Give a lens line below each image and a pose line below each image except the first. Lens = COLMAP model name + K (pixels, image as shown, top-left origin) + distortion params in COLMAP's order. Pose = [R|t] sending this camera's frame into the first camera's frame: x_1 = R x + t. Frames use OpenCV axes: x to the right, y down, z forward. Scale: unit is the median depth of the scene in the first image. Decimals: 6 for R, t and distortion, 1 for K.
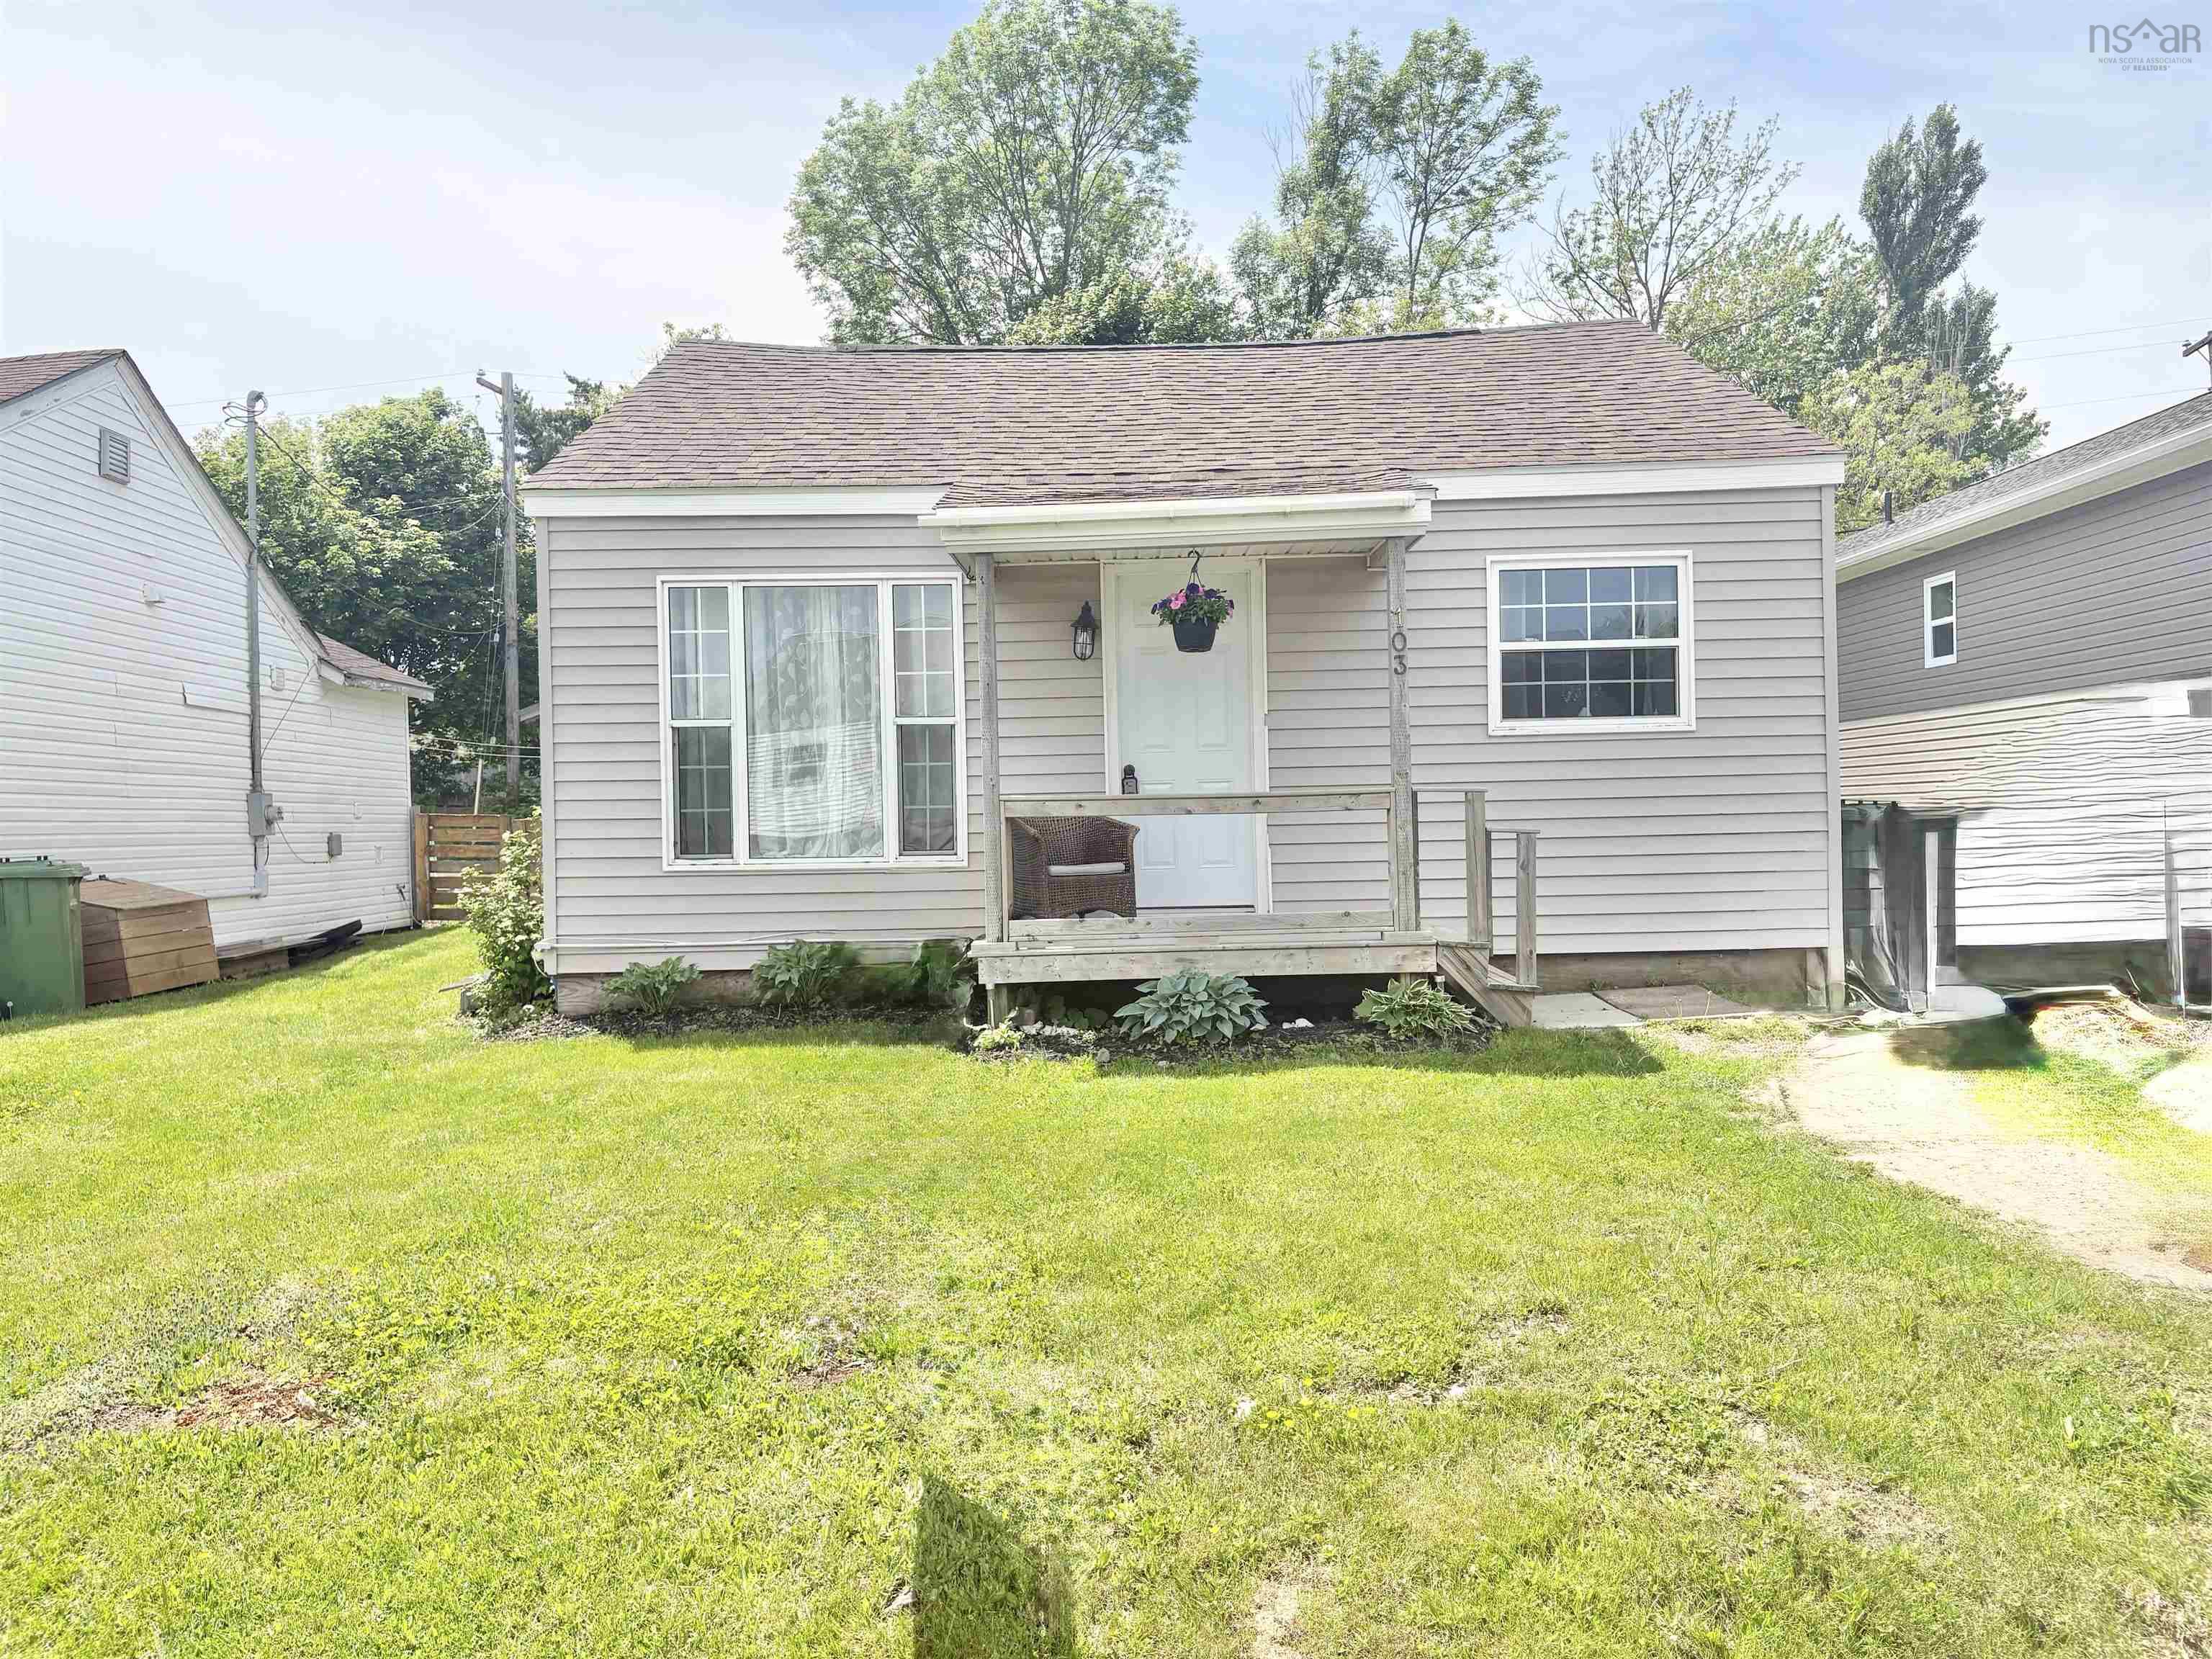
lens RADIAL K [[1653.6, 0, 1106.0], [0, 1653.6, 829.5], [0, 0, 1]] dist [0.085457, -0.105371]
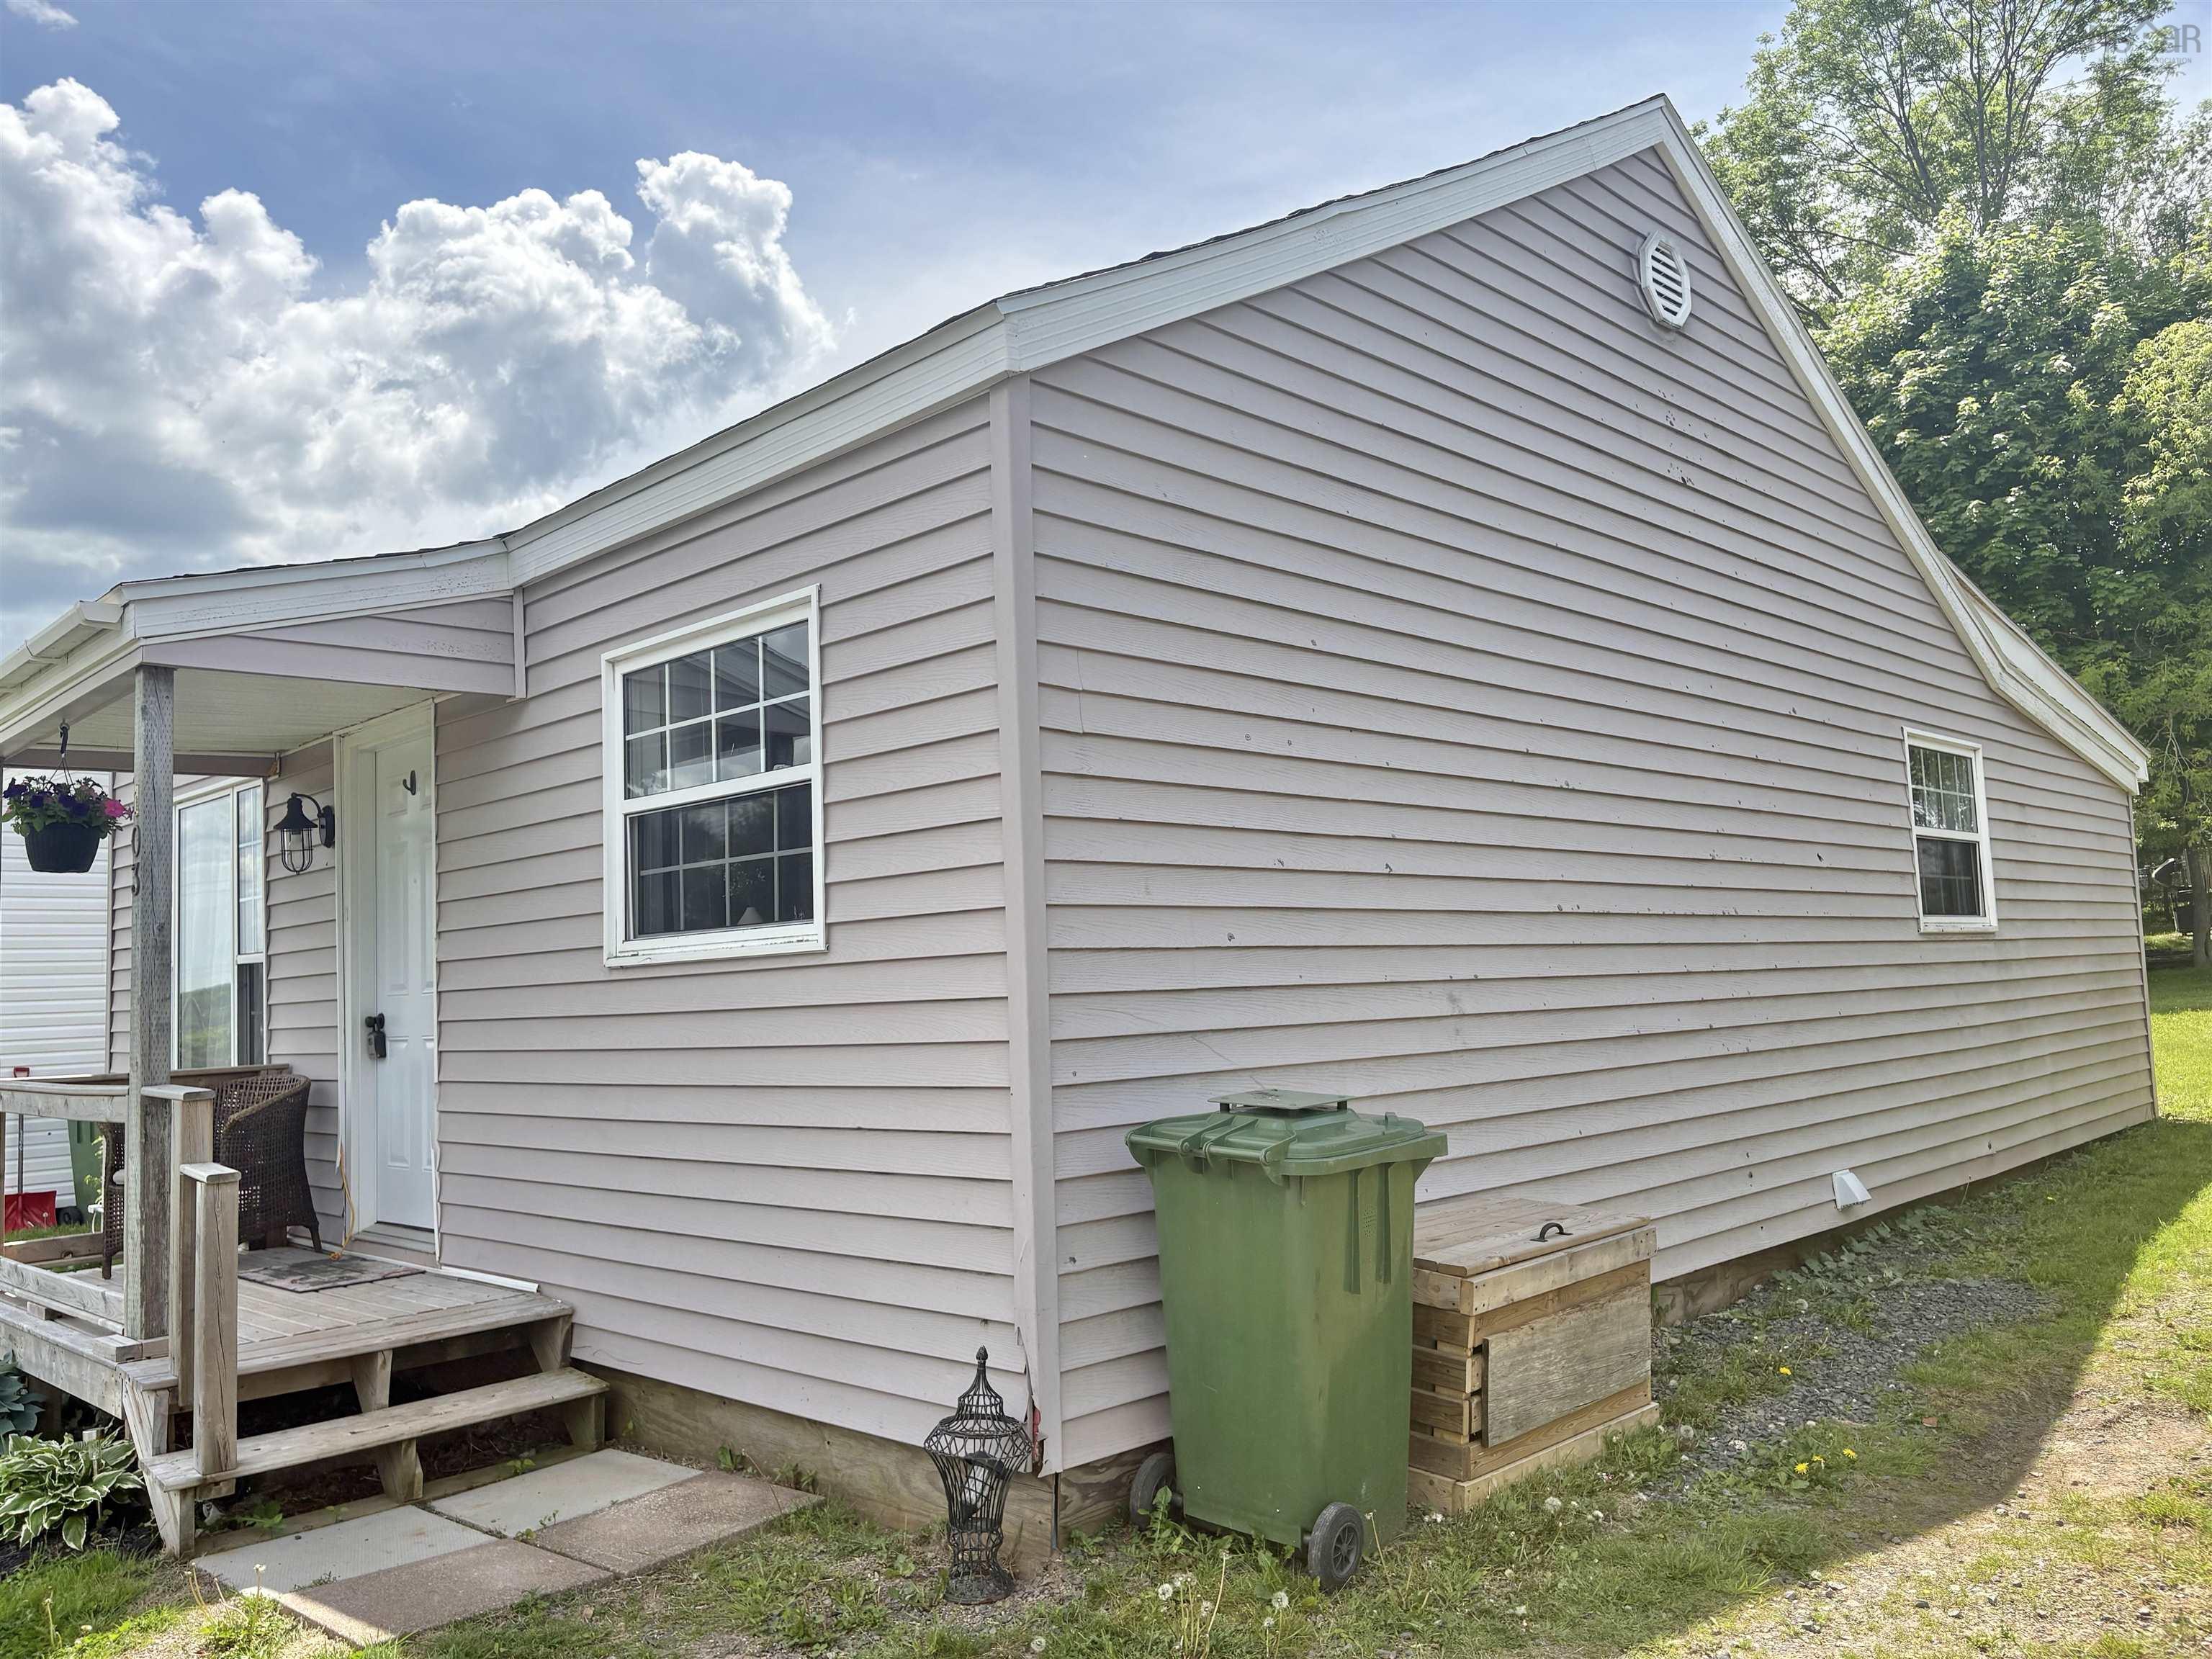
lens RADIAL K [[1653.6, 0, 1106.0], [0, 1653.6, 829.5], [0, 0, 1]] dist [0.085457, -0.105371]
pose [[0.710205, -0.071263, -0.700378, 0.737351], [0.024112, 0.996742, -0.076968, -0.054581], [0.703581, 0.037775, 0.709610, 0.704281]]
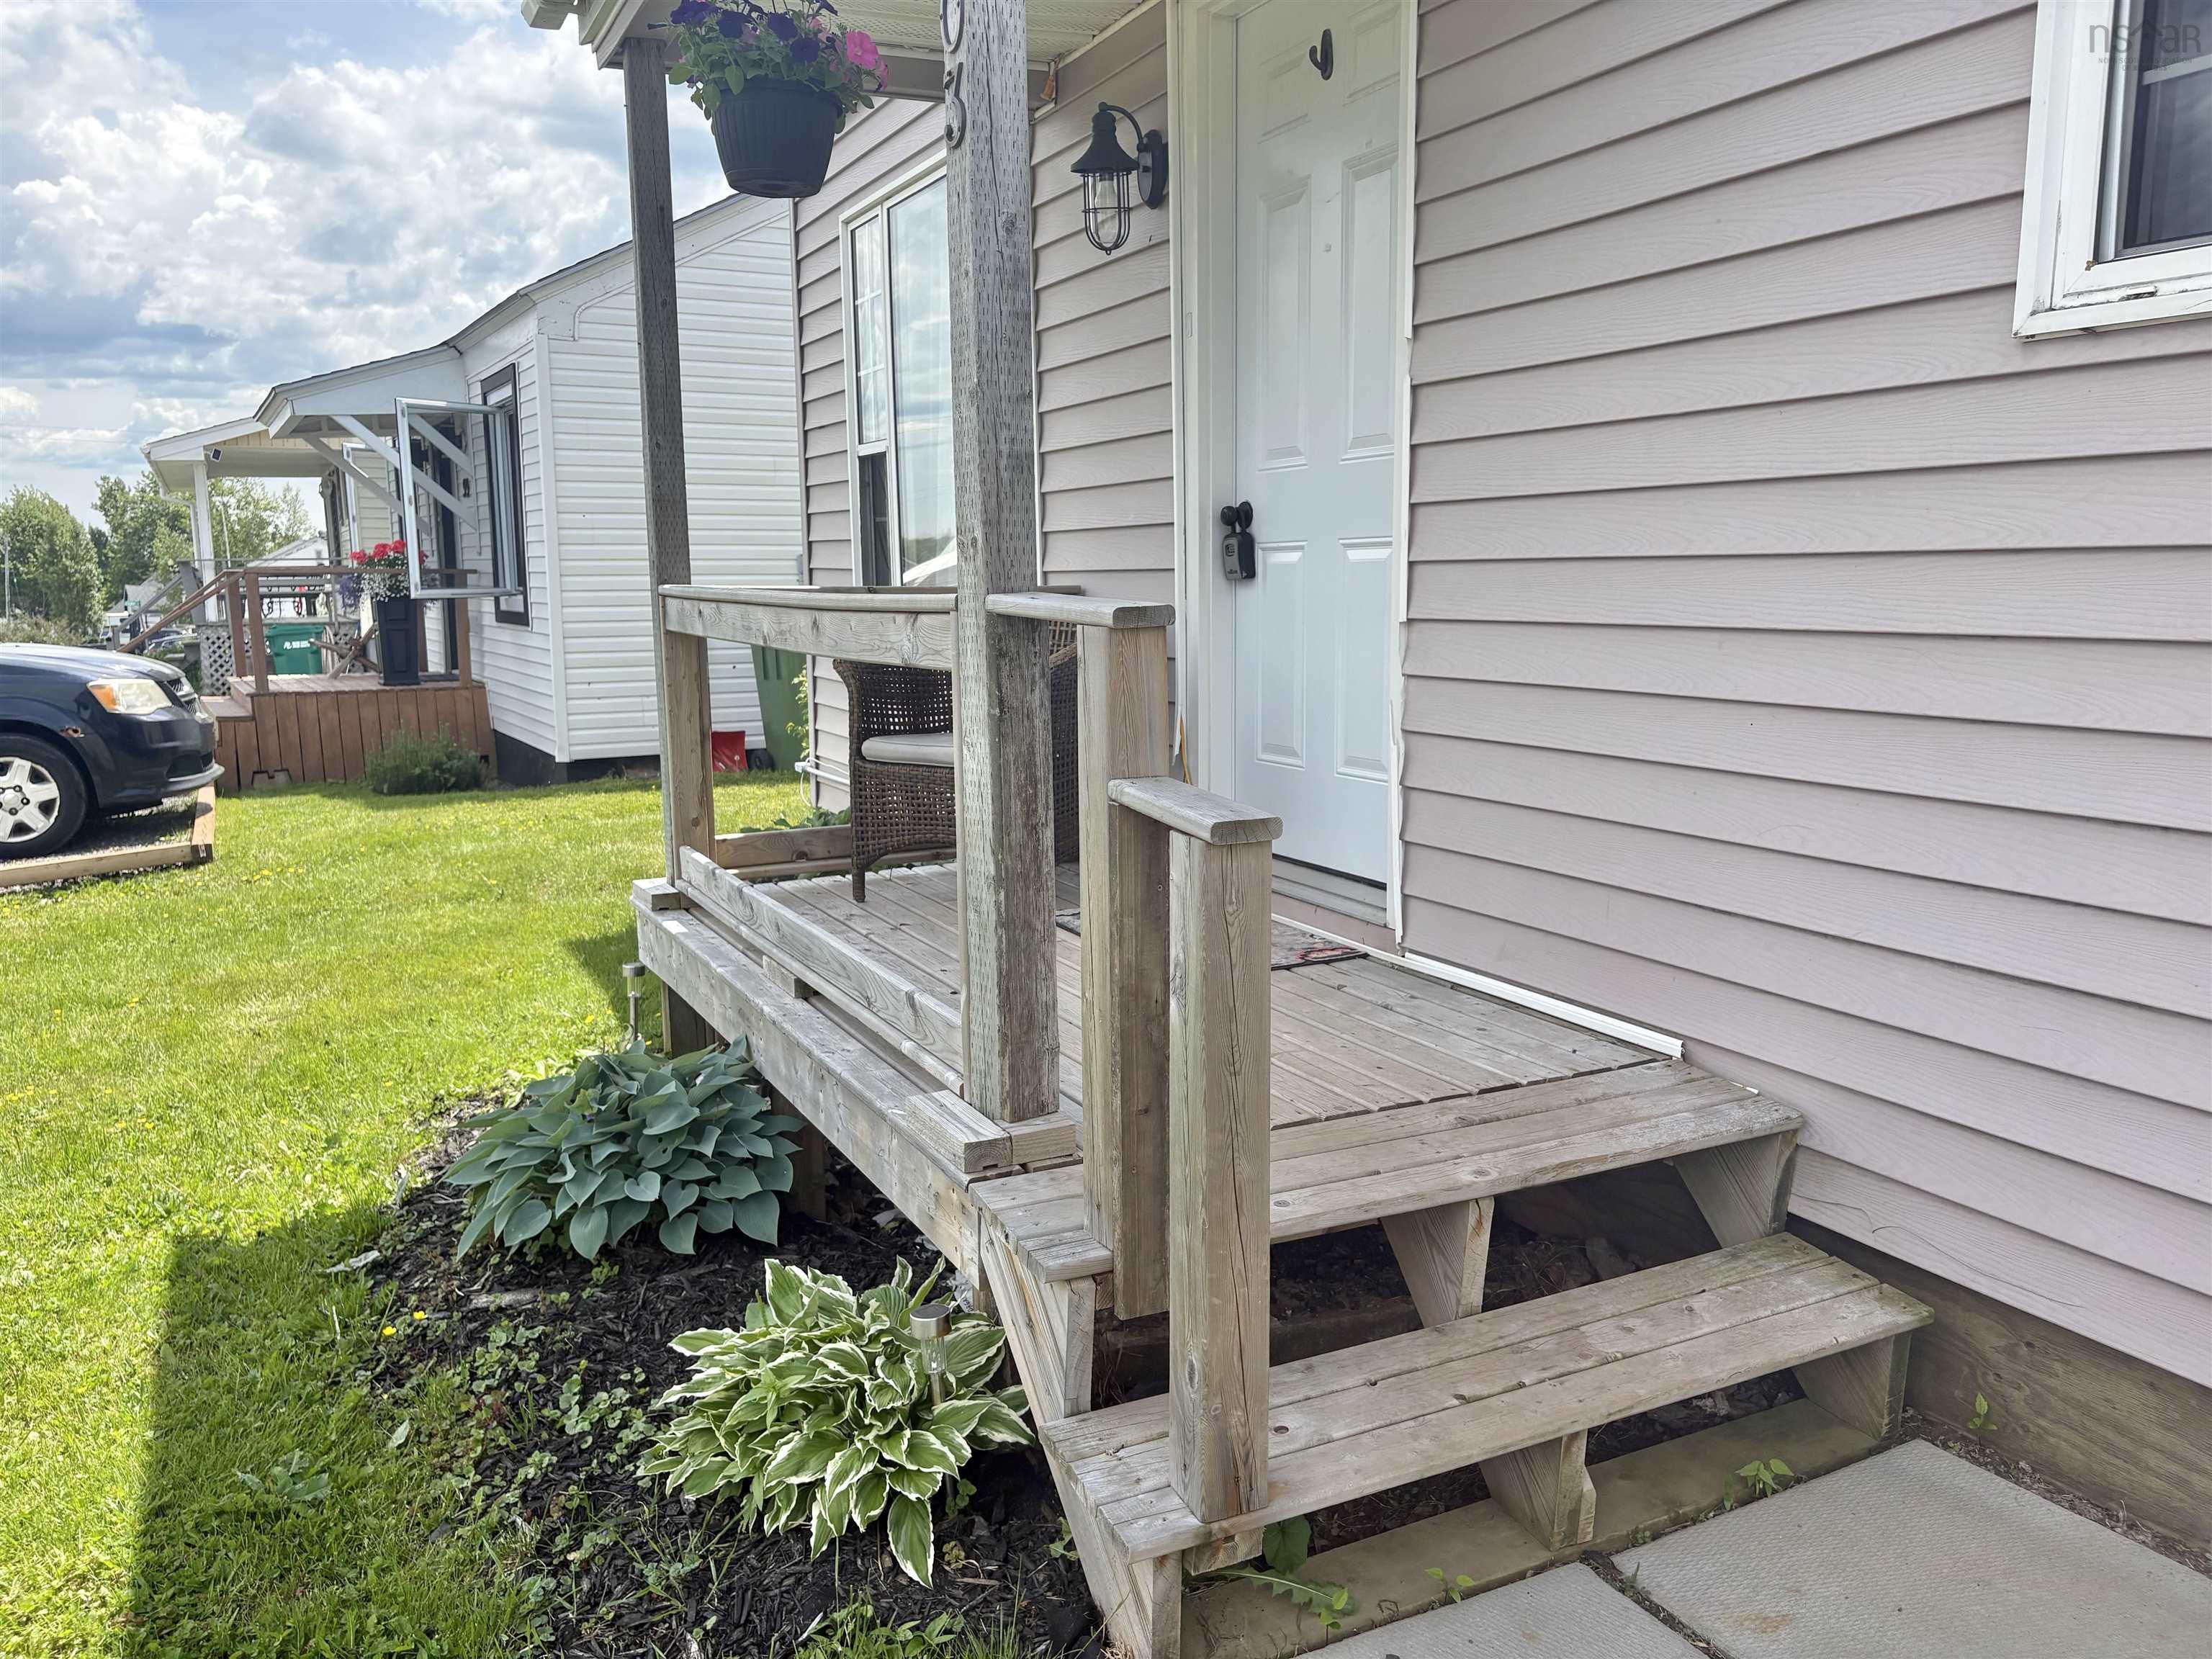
lens RADIAL K [[1653.6, 0, 1106.0], [0, 1653.6, 829.5], [0, 0, 1]] dist [0.085457, -0.105371]
pose [[0.446747, 0.157326, -0.880719, 0.375514], [-0.002475, 0.984631, 0.174633, -0.030687], [0.894657, -0.075837, 0.440270, 0.776376]]
